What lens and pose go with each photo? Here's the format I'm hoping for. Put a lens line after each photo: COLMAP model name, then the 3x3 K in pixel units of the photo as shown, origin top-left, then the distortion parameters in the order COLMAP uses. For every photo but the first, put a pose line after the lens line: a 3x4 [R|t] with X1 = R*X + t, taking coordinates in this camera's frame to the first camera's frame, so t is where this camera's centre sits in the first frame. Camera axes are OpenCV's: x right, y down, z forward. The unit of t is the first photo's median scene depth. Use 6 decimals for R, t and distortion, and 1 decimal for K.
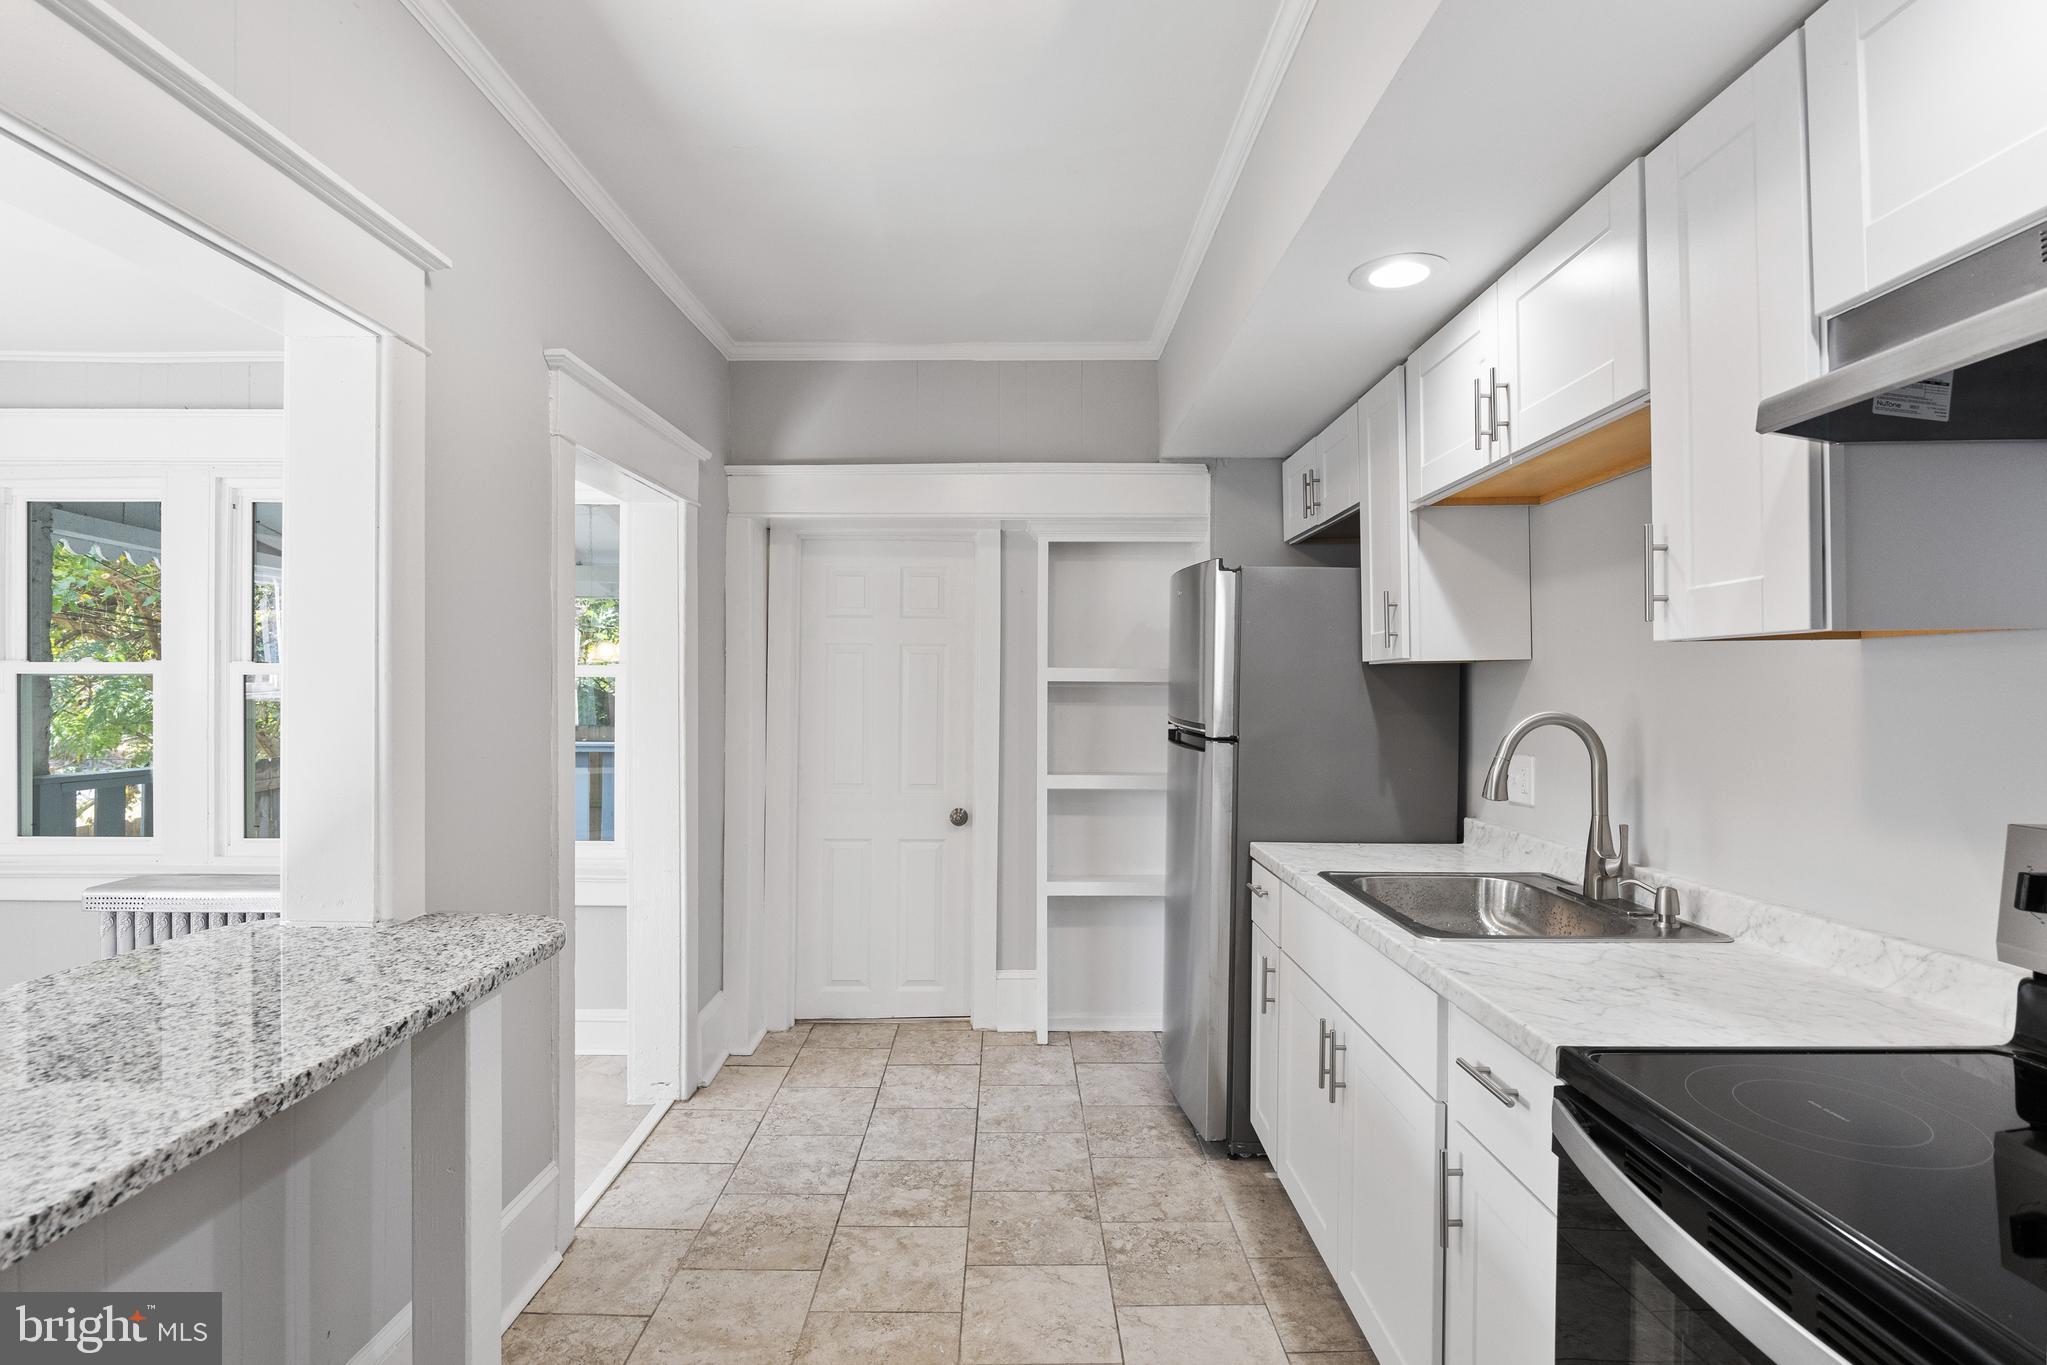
lens RADIAL K [[963.7, 0, 1021.6], [0, 963.7, 688.2], [0, 0, 1]] dist [-0.011330, 0.000577]
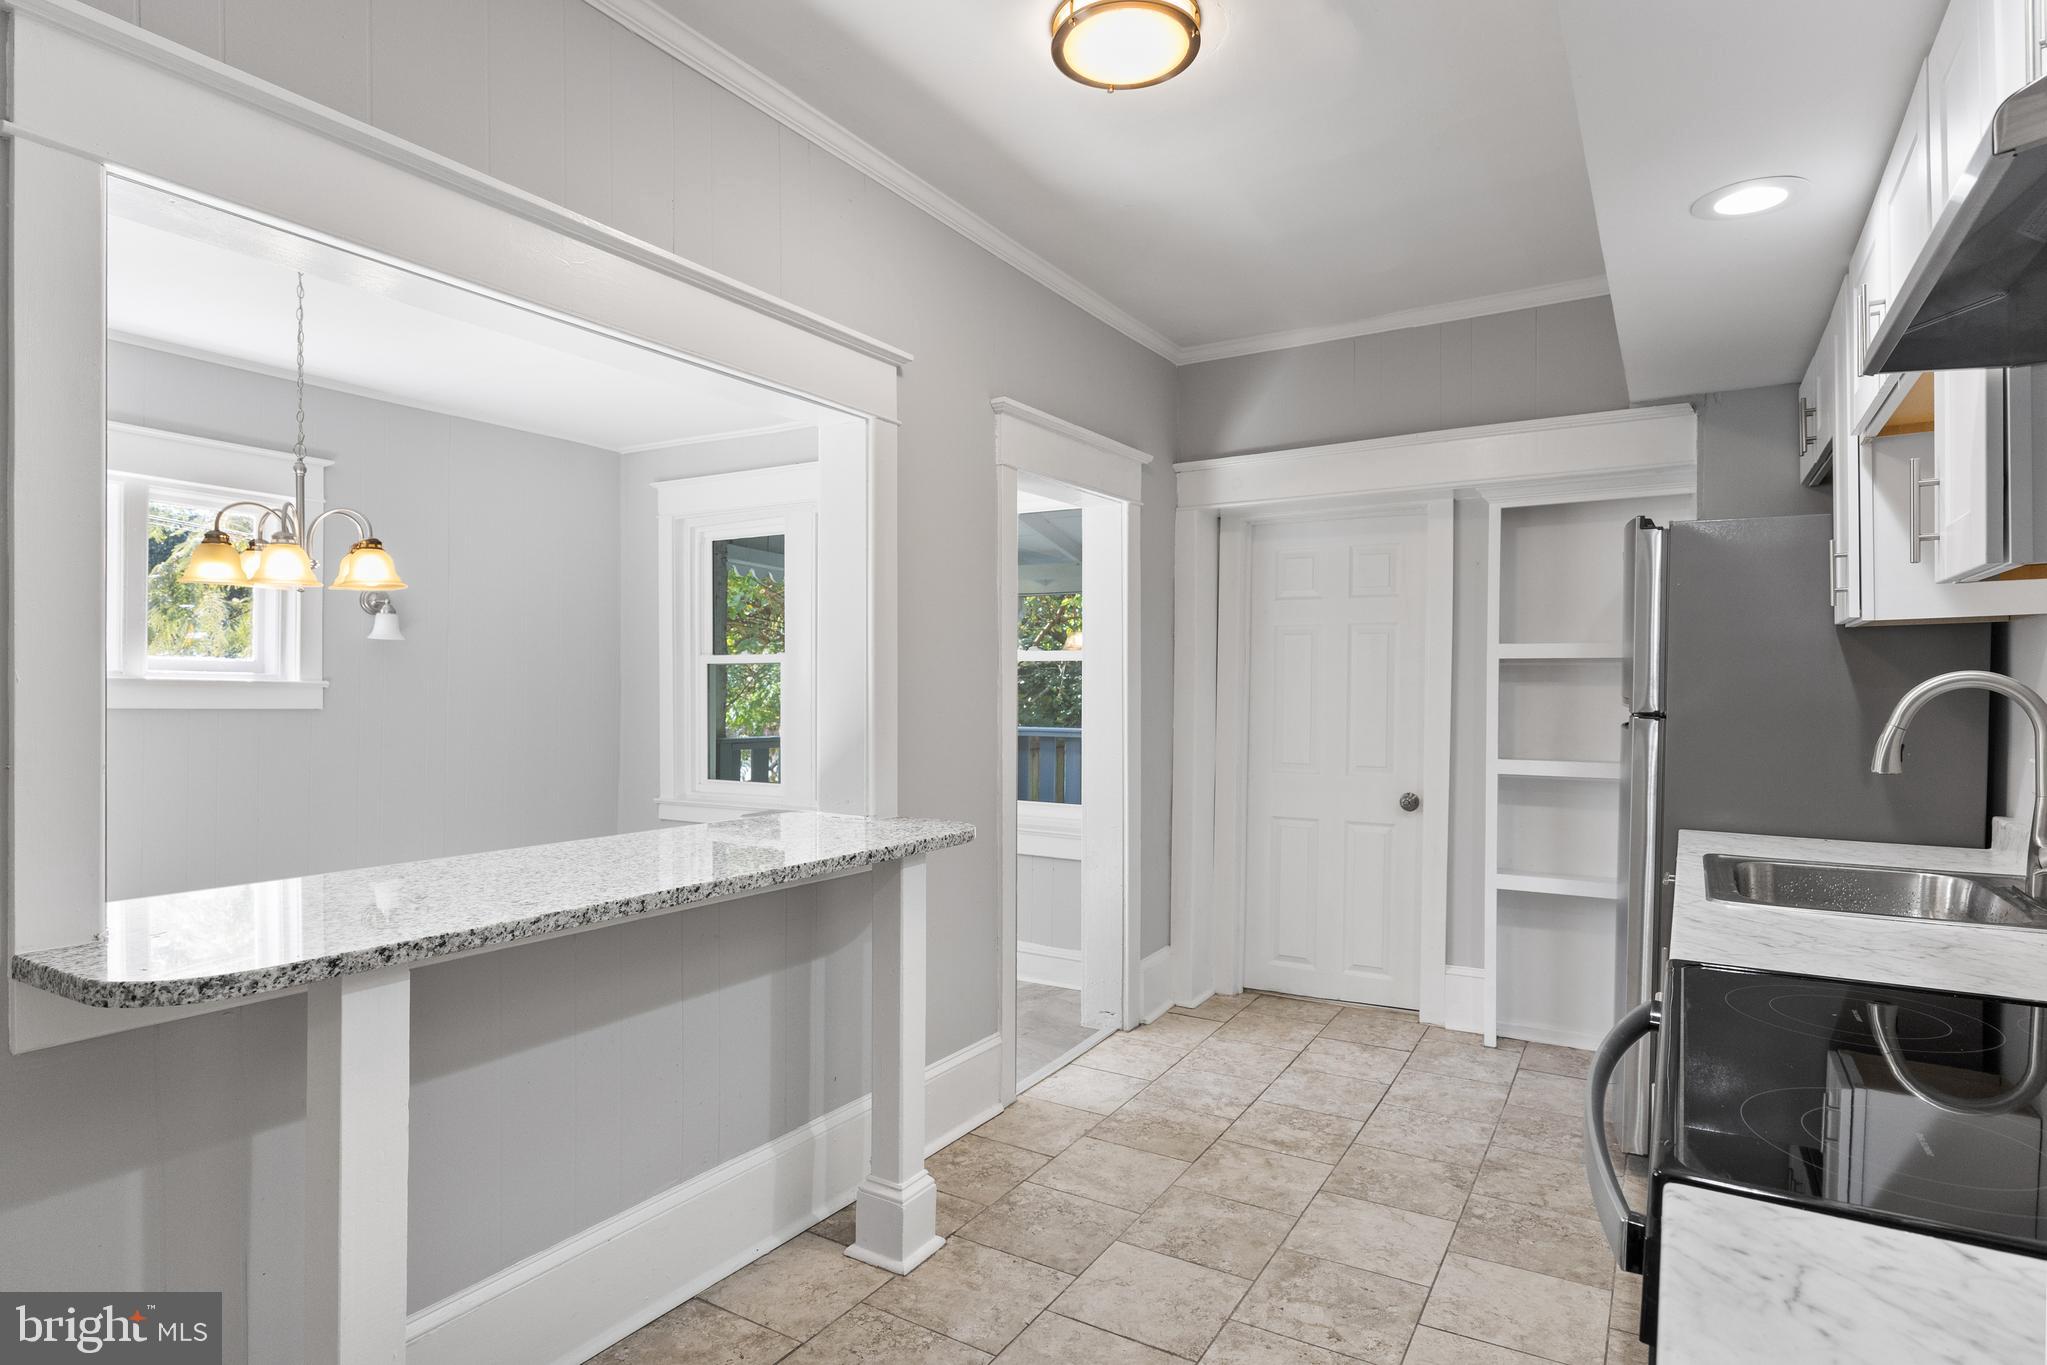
lens RADIAL K [[1099.6, 0, 1020.9], [0, 1099.6, 695.1], [0, 0, 1]] dist [0.000056, -0.001825]
pose [[0.853570, 0.003273, -0.520968, 0.248110], [0.000548, 0.999974, 0.007180, 0.026569], [0.520978, -0.006414, 0.853546, -0.194367]]
